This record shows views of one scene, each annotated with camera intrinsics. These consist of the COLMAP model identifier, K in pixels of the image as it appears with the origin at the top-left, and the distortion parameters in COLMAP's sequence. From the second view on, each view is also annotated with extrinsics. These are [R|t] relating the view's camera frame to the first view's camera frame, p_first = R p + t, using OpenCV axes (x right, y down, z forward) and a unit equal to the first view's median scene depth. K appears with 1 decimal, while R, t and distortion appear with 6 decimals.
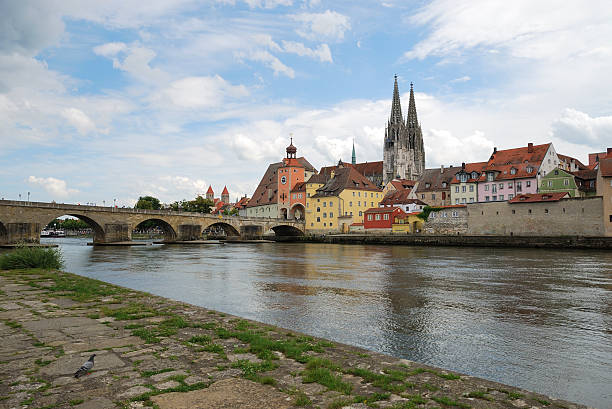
lens RADIAL K [[503.7, 0, 306.0], [0, 503.7, 204.5], [0, 0, 1]] dist [0.003486, 0.000611]
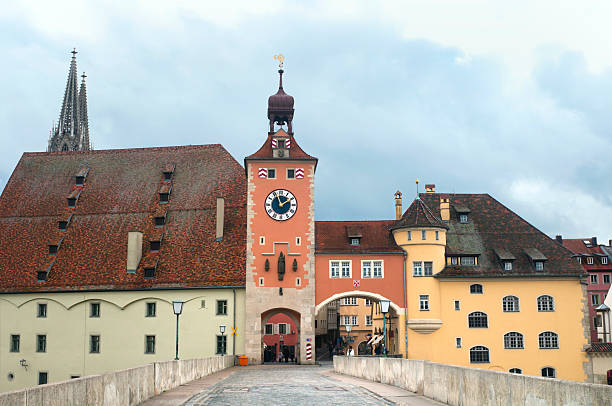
lens RADIAL K [[655.3, 0, 294.7], [0, 655.3, 202.2], [0, 0, 1]] dist [-0.098692, 0.003346]
pose [[0.659667, 0.144284, 0.737579, -0.325414], [-0.041891, 0.986932, -0.155596, 0.005327], [-0.750390, 0.071744, 0.657090, 0.816177]]
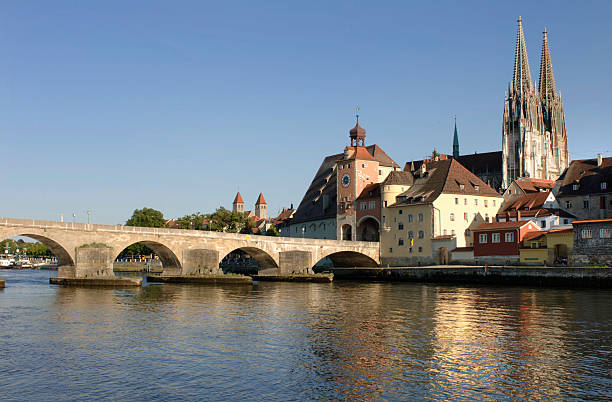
lens RADIAL K [[762.1, 0, 306.0], [0, 762.1, 201.0], [0, 0, 1]] dist [-0.060795, -0.000718]
pose [[0.994836, -0.007287, -0.101235, 0.003396], [0.004774, 0.999675, -0.025051, 0.001712], [0.101385, 0.024438, 0.994547, 0.031770]]
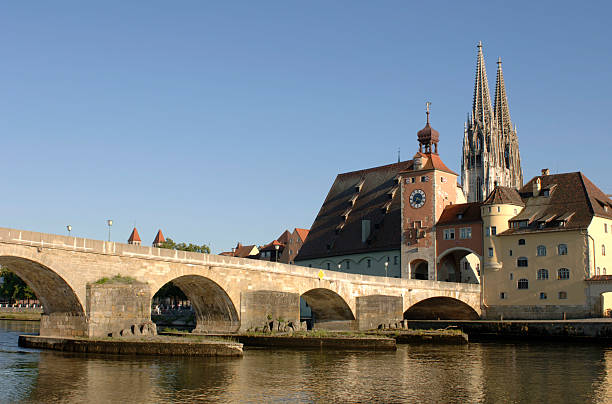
lens RADIAL K [[762.1, 0, 306.0], [0, 762.1, 202.0], [0, 0, 1]] dist [-0.060795, -0.000718]
pose [[0.994631, 0.024545, 0.100536, -0.233246], [-0.015766, 0.996066, -0.087203, 0.018469], [-0.102281, 0.085150, 0.991105, 0.338774]]
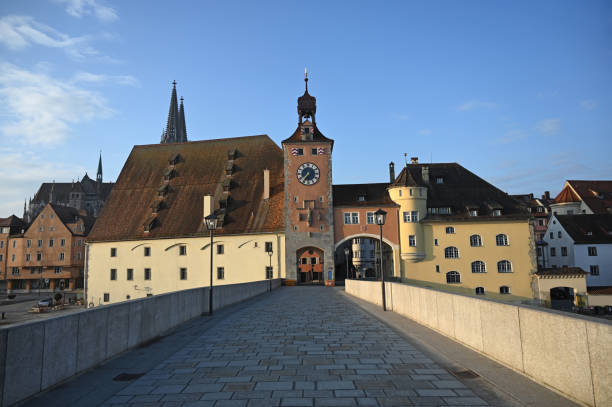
lens RADIAL K [[423.7, 0, 296.1], [0, 423.7, 203.8], [0, 0, 1]] dist [-0.062403, 0.000672]
pose [[0.709834, 0.081516, 0.699636, -0.298245], [-0.022803, 0.995420, -0.092843, 0.005039], [-0.703999, 0.049950, 0.708442, 0.833954]]
